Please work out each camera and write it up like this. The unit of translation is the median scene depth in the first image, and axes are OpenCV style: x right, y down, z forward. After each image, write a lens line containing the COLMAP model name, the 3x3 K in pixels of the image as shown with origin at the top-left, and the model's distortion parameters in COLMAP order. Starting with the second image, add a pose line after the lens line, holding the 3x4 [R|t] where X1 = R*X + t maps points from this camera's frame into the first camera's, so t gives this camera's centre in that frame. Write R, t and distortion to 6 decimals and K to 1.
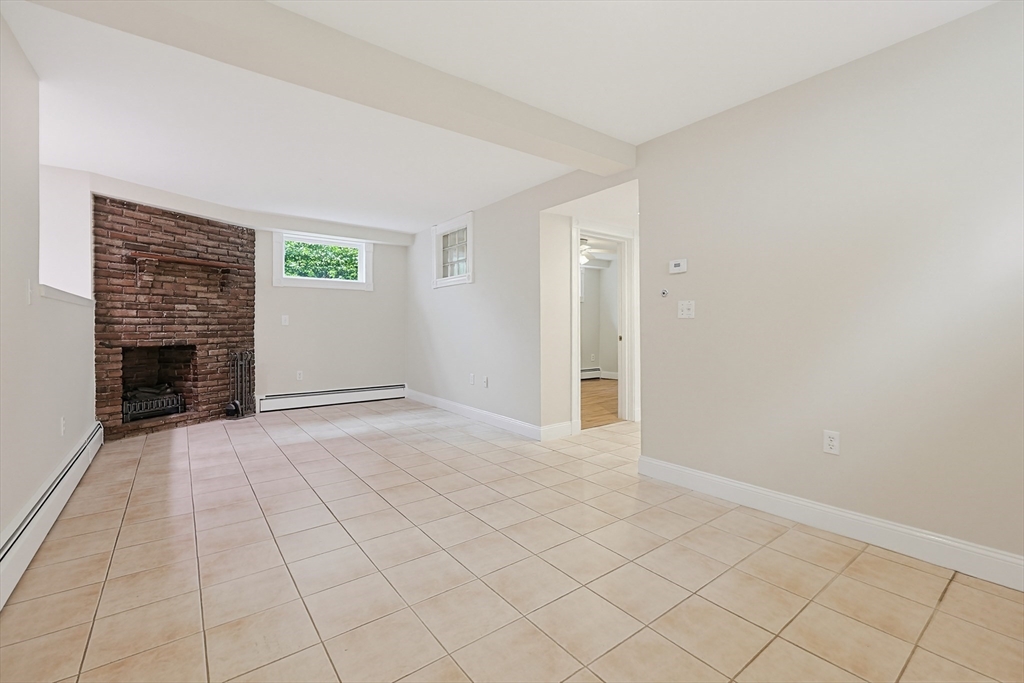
lens RADIAL K [[443.5, 0, 515.2], [0, 443.5, 330.2], [0, 0, 1]] dist [0.000275, 0.000200]
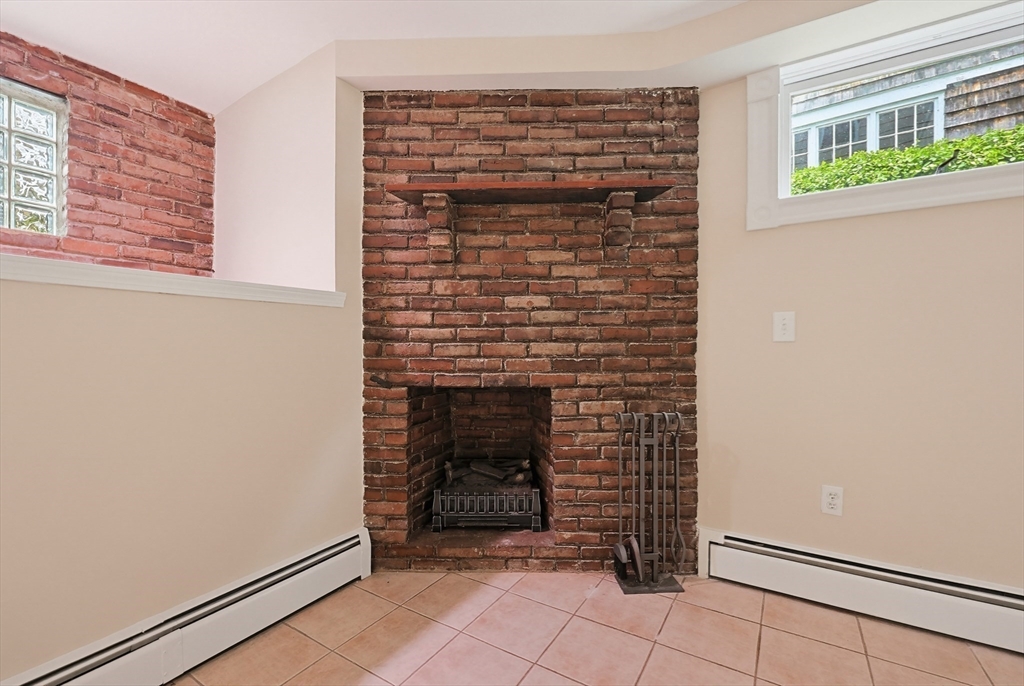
lens RADIAL K [[440.0, 0, 519.0], [0, 440.0, 342.9], [0, 0, 1]] dist [0.000745, -0.000088]
pose [[0.359820, 0.001135, -0.933021, -0.352210], [-0.008687, 0.999960, -0.002134, -0.010204], [0.932981, 0.008873, 0.359816, 0.872949]]
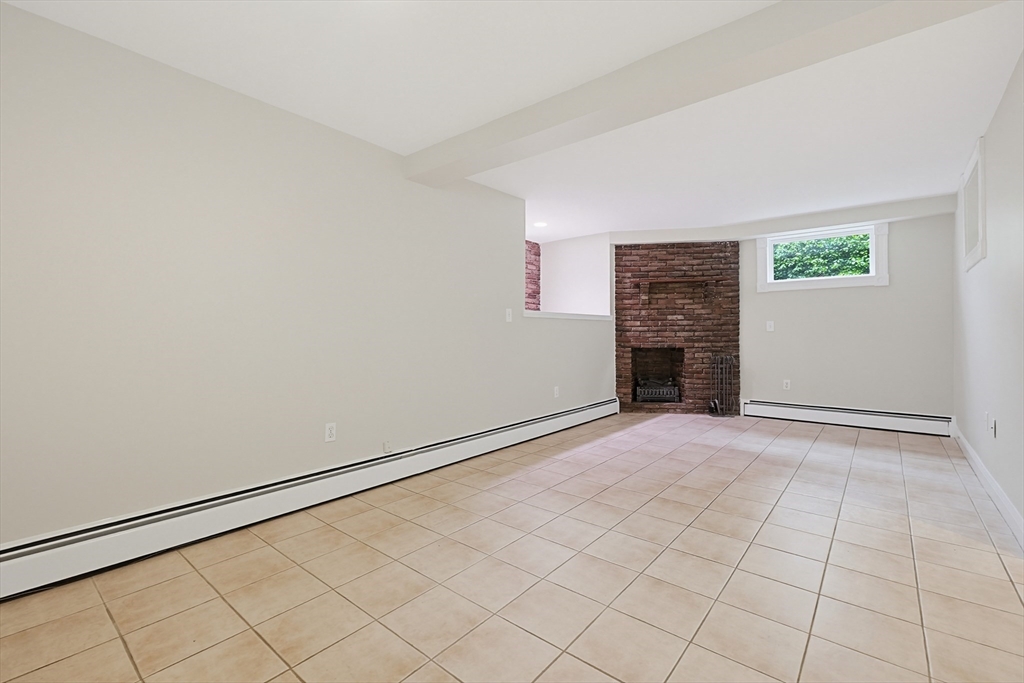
lens RADIAL K [[443.5, 0, 515.2], [0, 443.5, 330.2], [0, 0, 1]] dist [0.000275, 0.000200]
pose [[0.227220, -0.008827, -0.973803, 0.380508], [-0.004650, 0.999938, -0.010149, -0.001539], [0.973832, 0.006834, 0.227165, 0.294612]]
